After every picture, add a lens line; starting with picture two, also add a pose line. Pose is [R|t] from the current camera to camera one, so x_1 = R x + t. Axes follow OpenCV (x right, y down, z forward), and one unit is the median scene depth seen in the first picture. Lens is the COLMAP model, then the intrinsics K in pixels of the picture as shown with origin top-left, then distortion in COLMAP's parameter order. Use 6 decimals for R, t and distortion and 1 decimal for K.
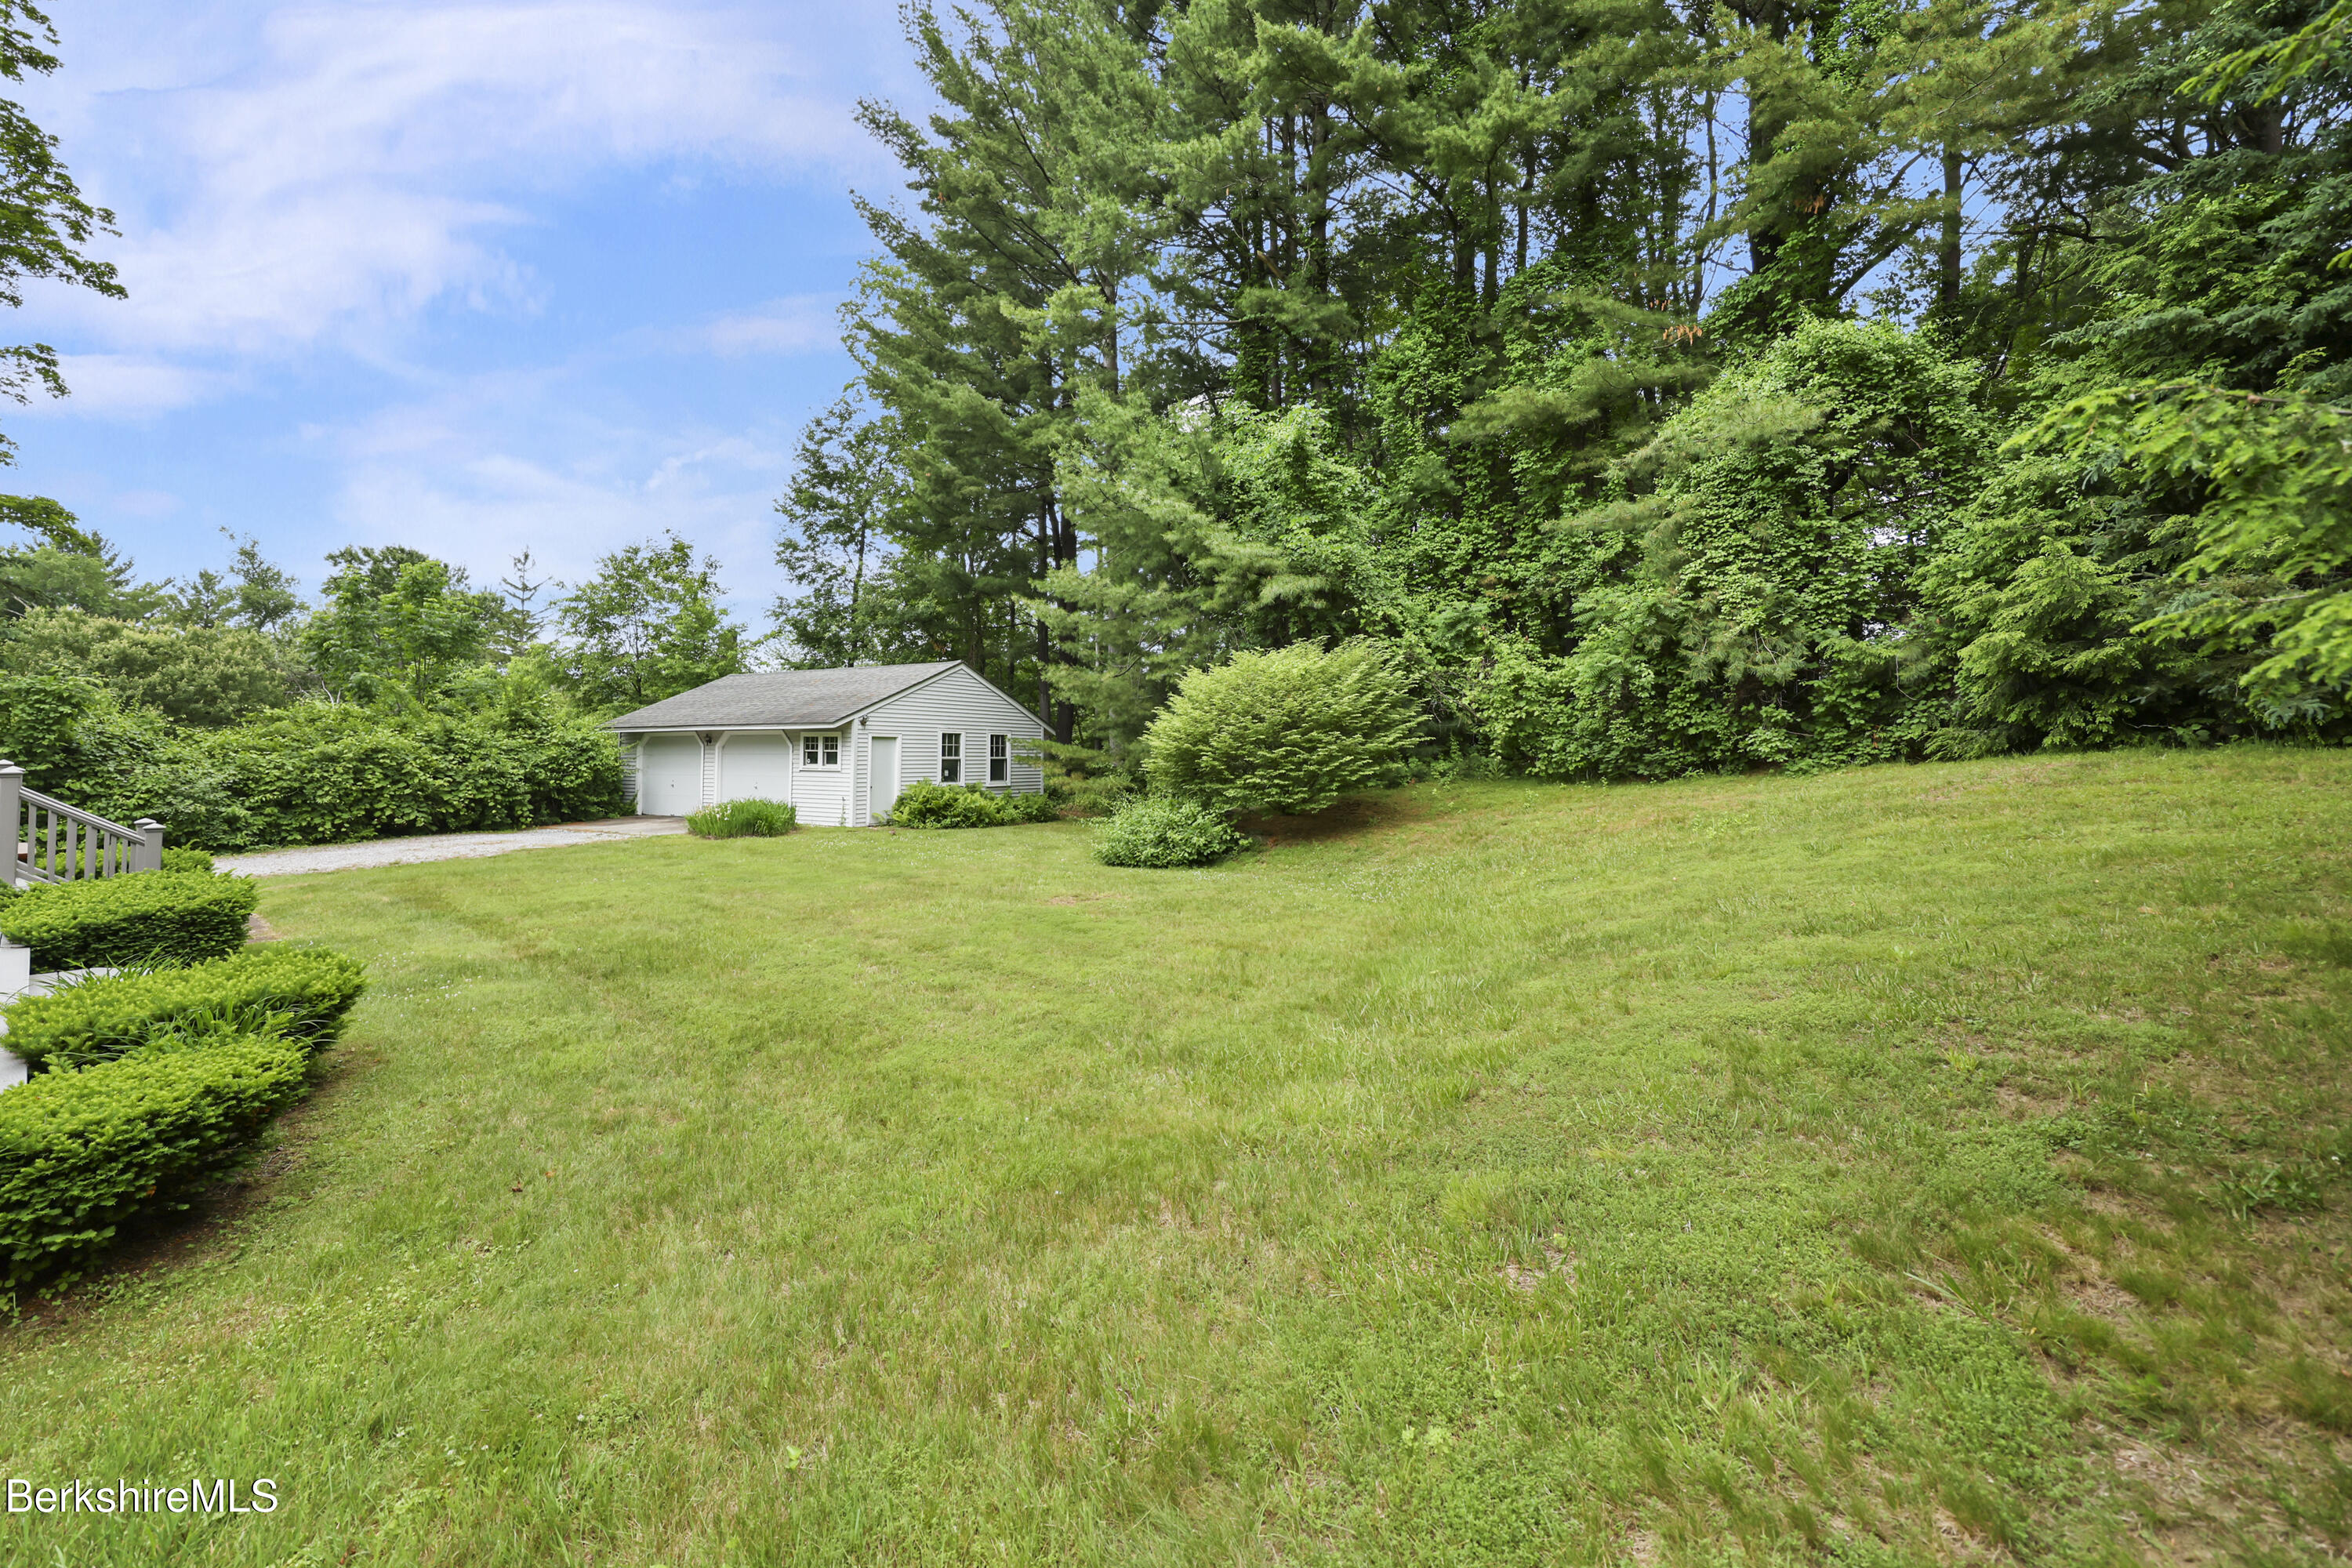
lens RADIAL K [[955.4, 0, 1176.4], [0, 955.4, 720.1], [0, 0, 1]] dist [-0.000653, 0.000234]
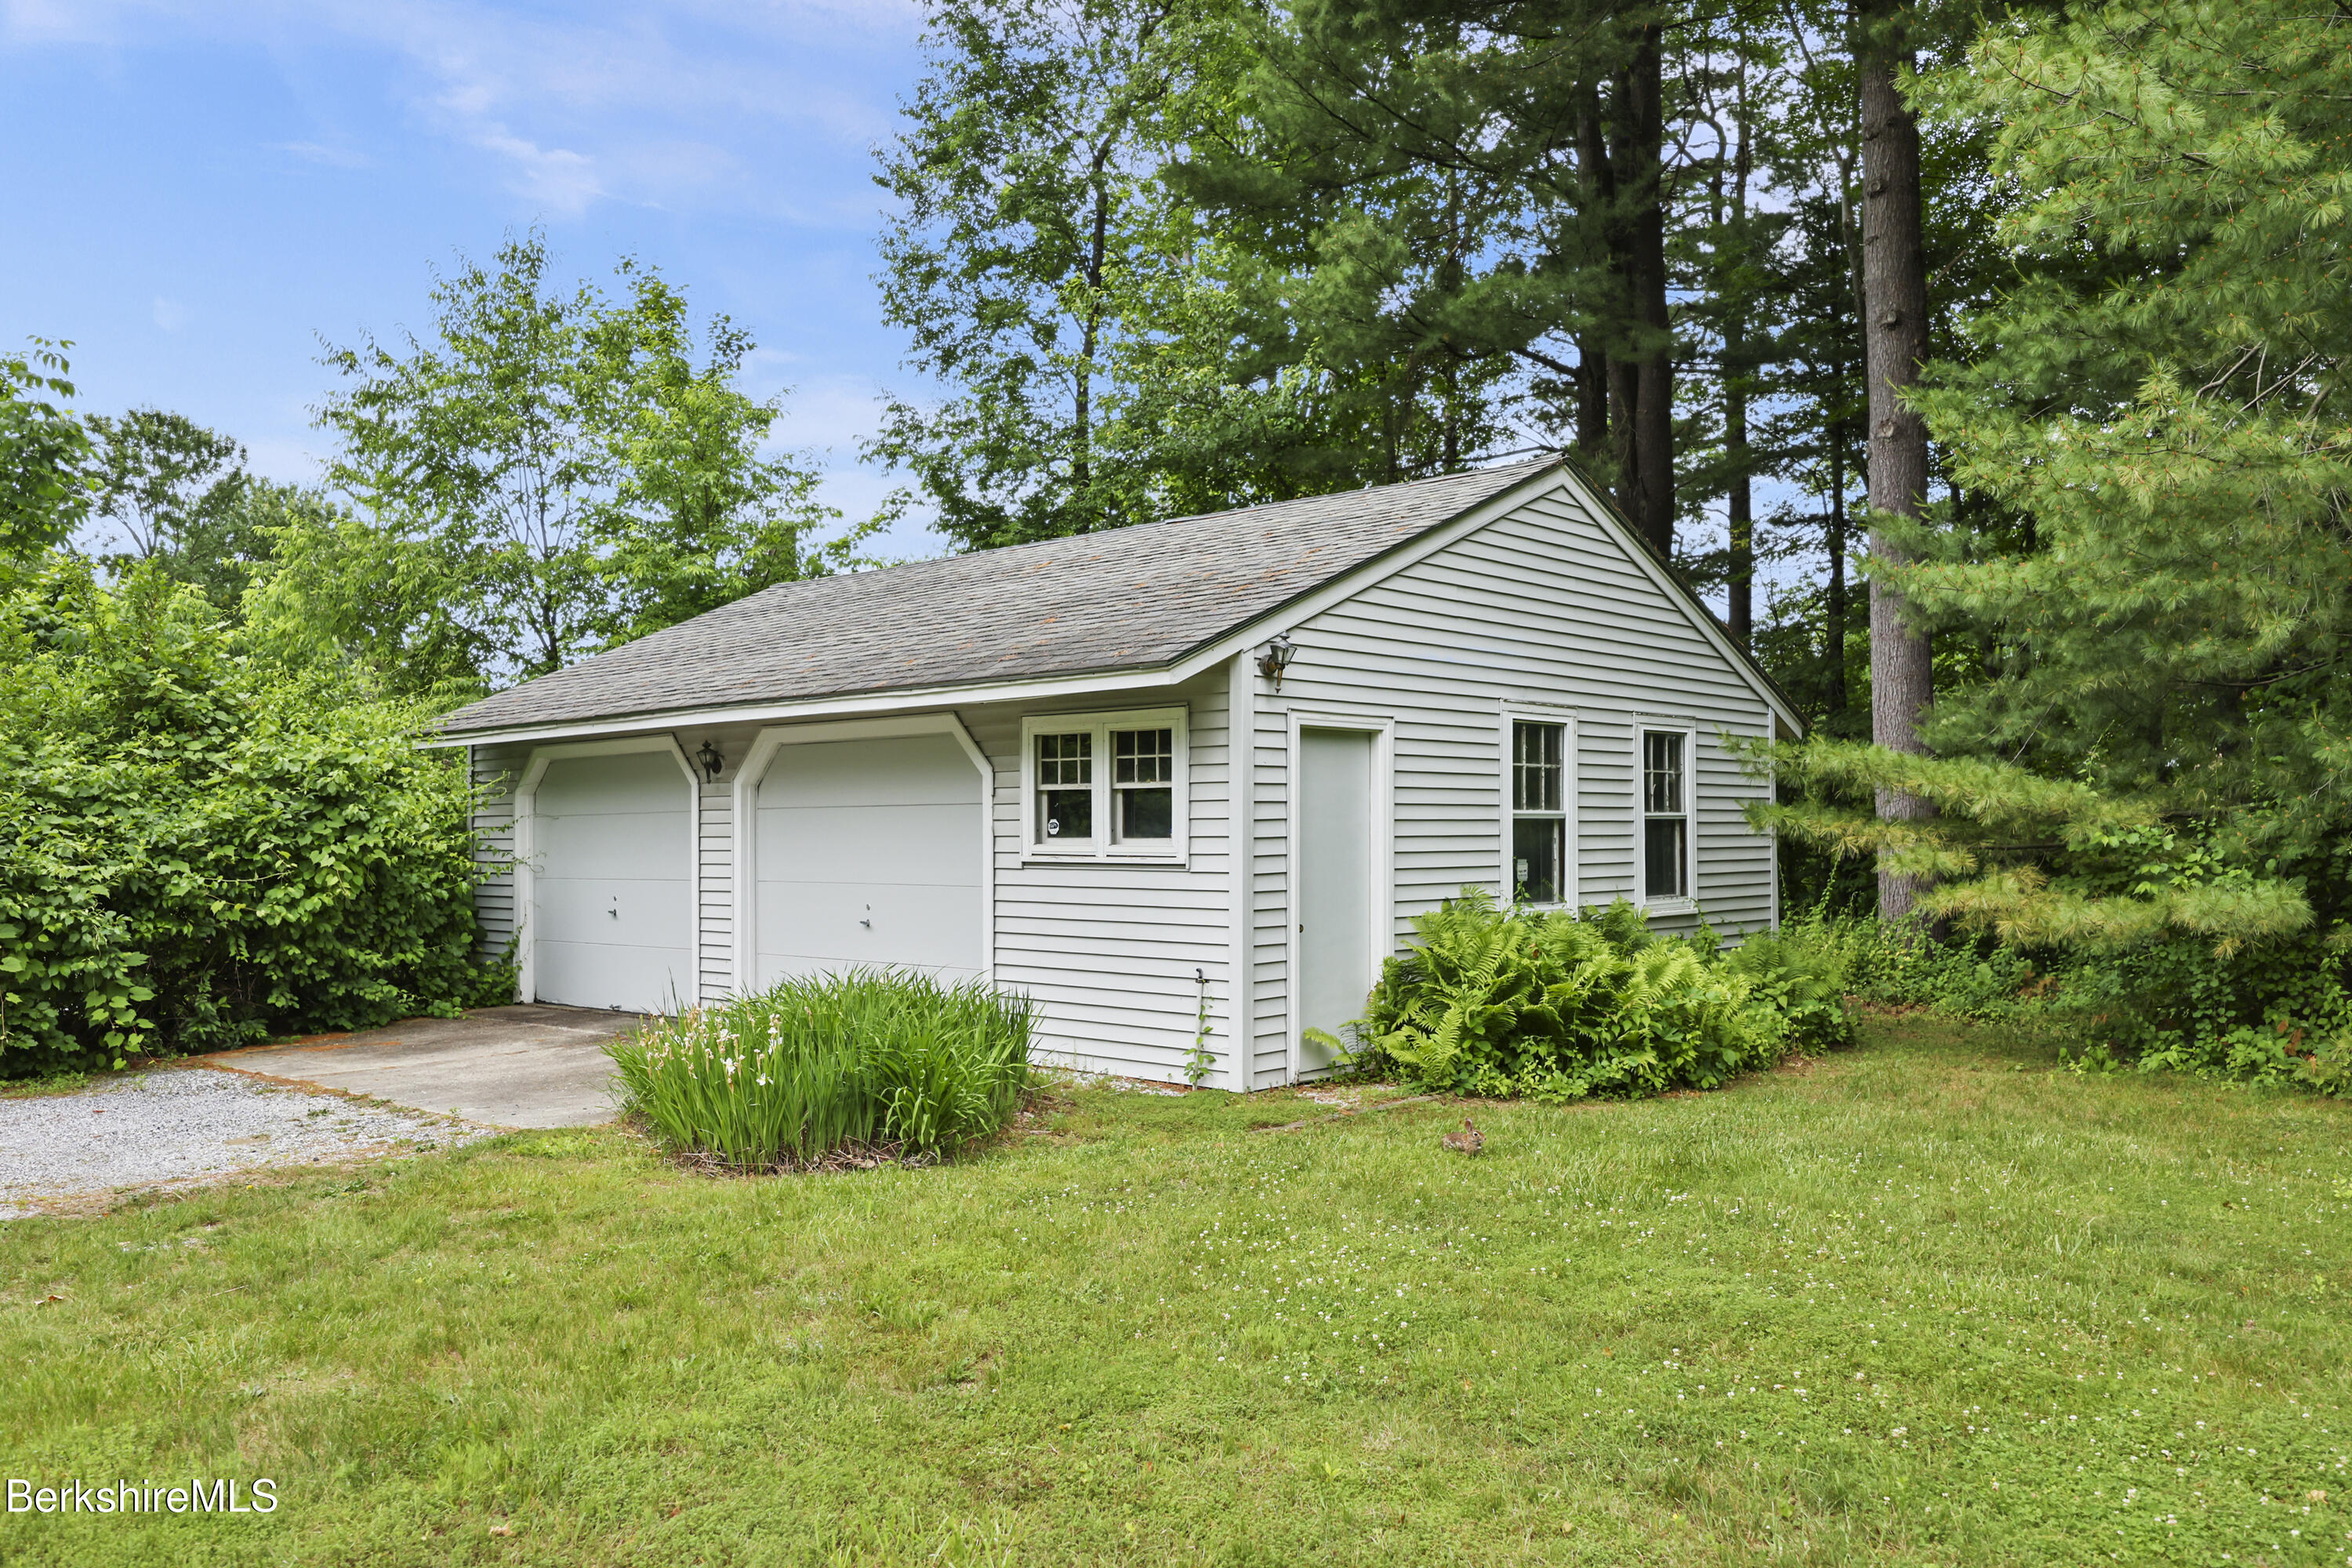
lens RADIAL K [[1865.7, 0, 1193.4], [0, 1865.7, 788.0], [0, 0, 1]] dist [-0.003235, -0.000959]
pose [[0.975109, -0.013822, -0.221294, -0.228176], [0.017286, 0.999756, 0.013726, 0.025072], [0.221050, -0.017210, 0.975111, 0.495410]]
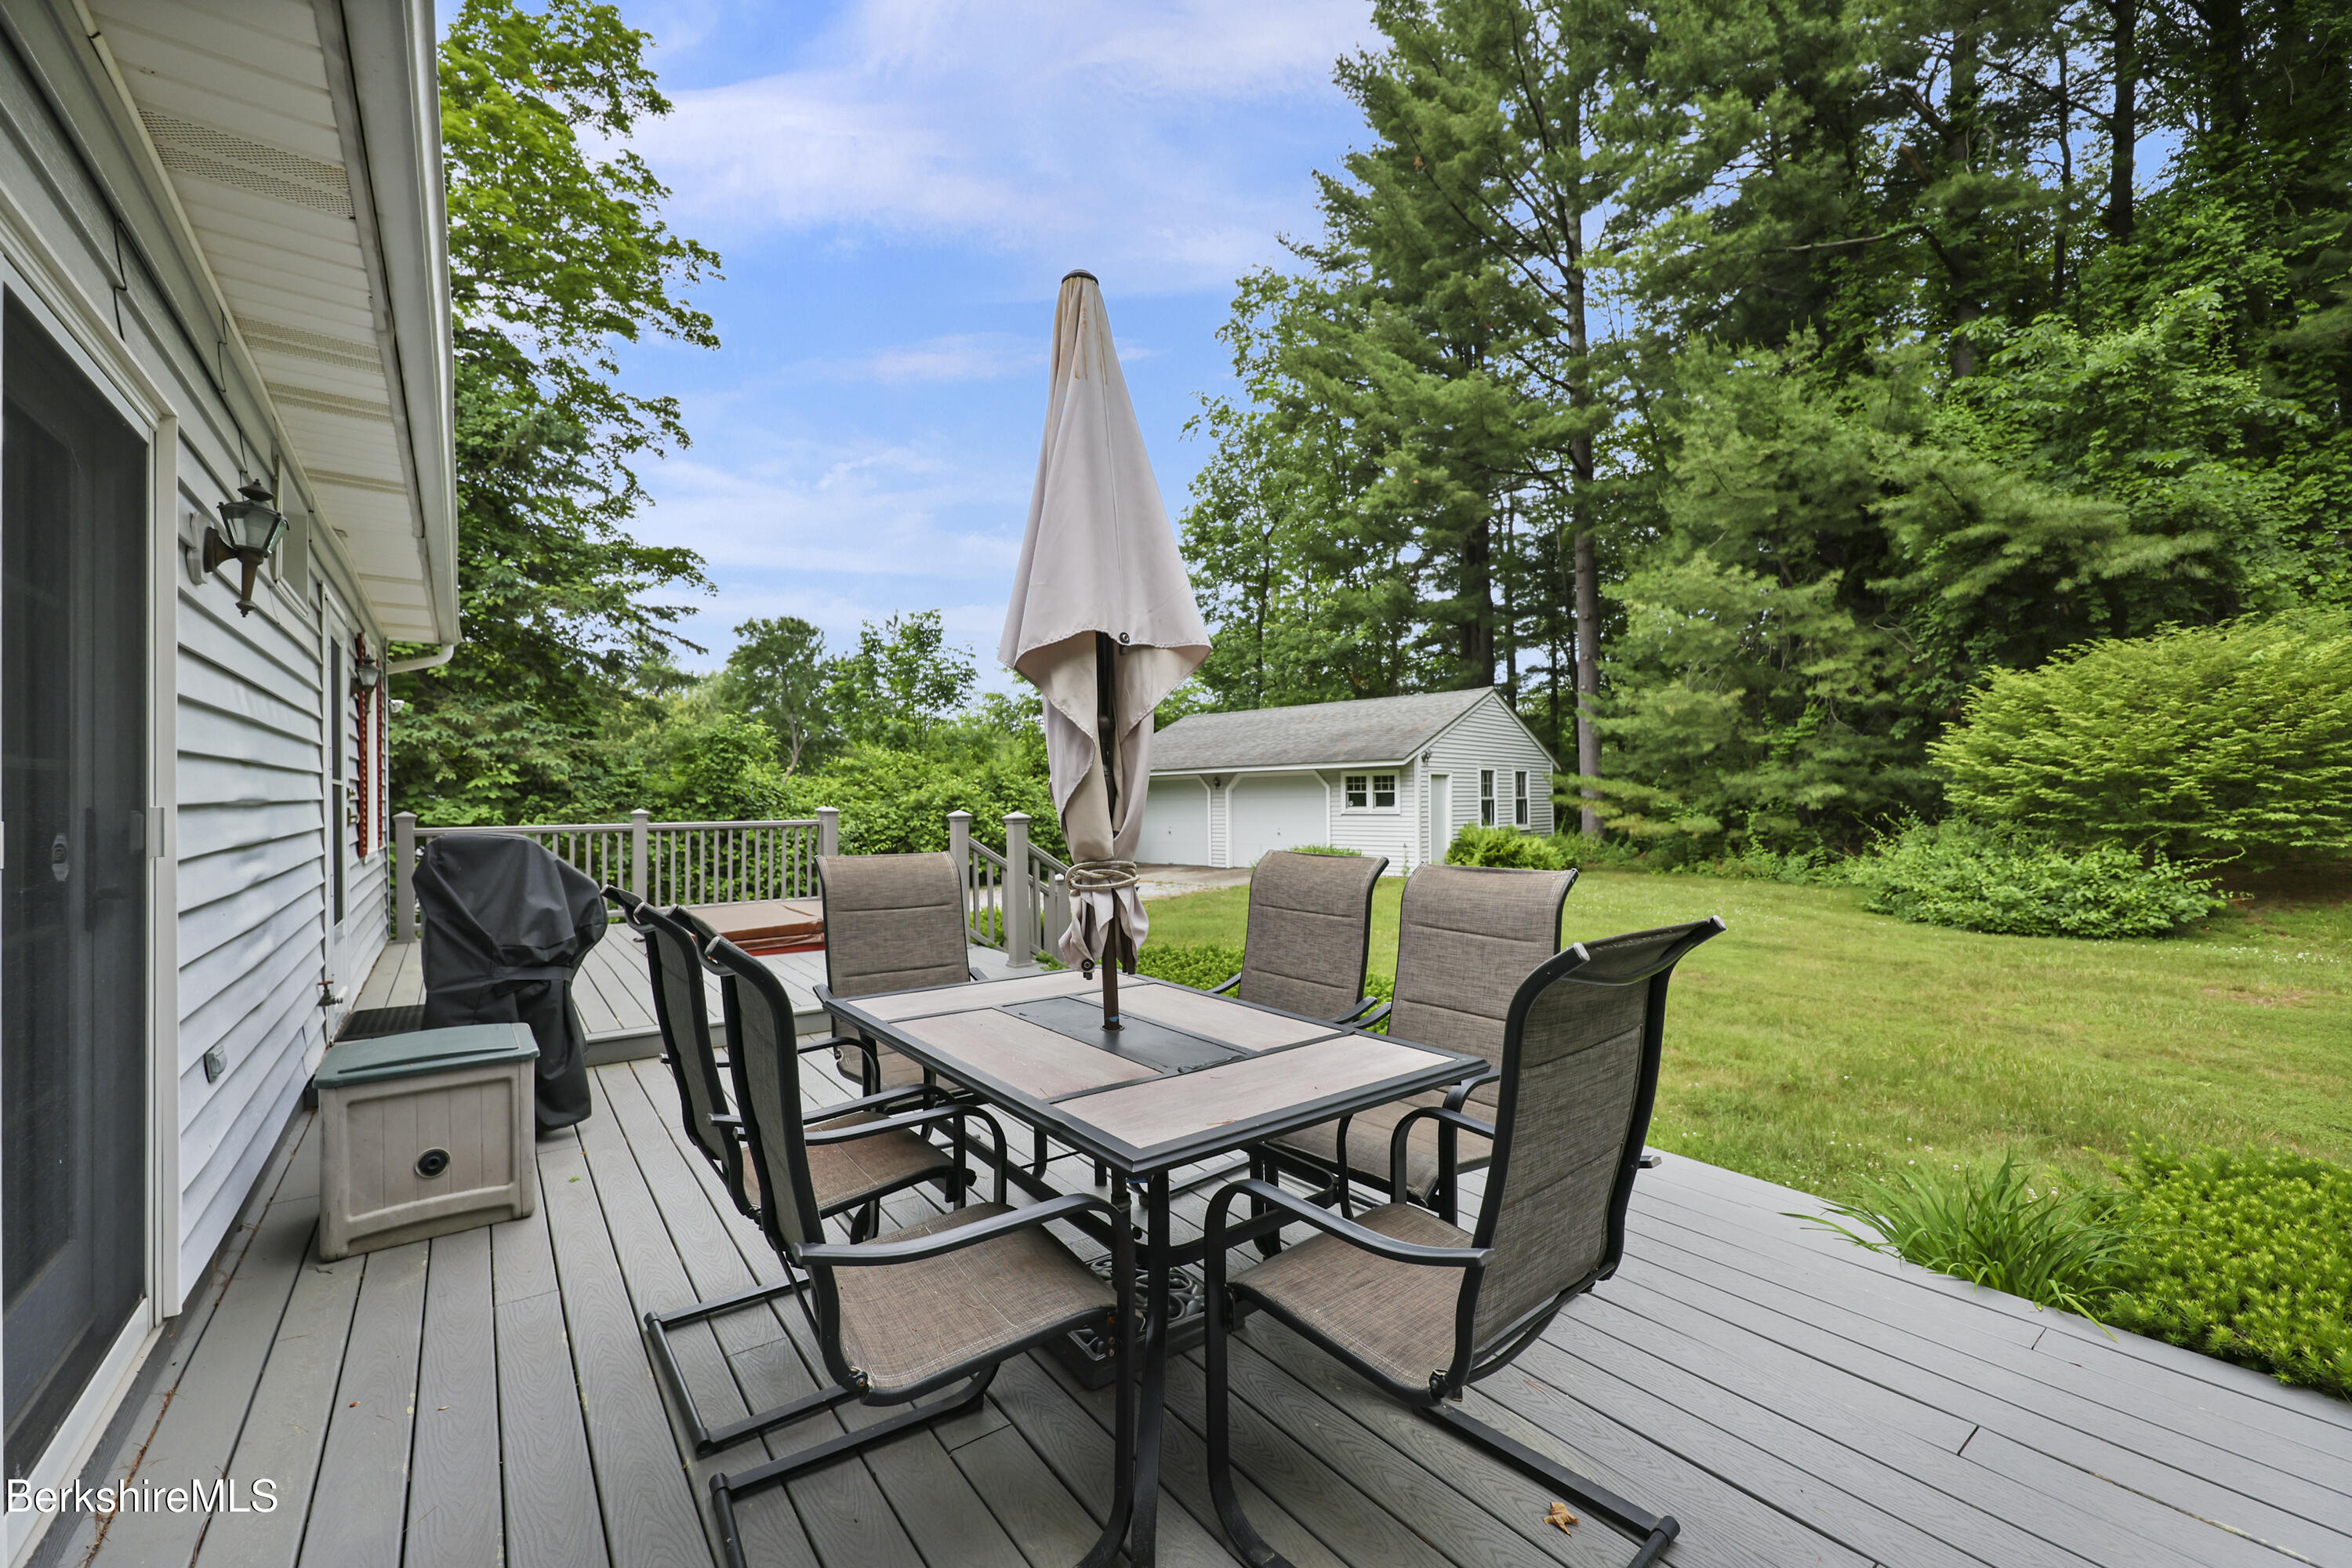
lens RADIAL K [[955.4, 0, 1214.5], [0, 955.4, 793.4], [0, 0, 1]] dist [-0.000653, 0.000234]
pose [[0.976672, -0.017968, -0.213984, -0.311617], [0.024237, 0.999349, 0.026706, 0.006095], [0.213365, -0.031269, 0.976472, 0.098953]]
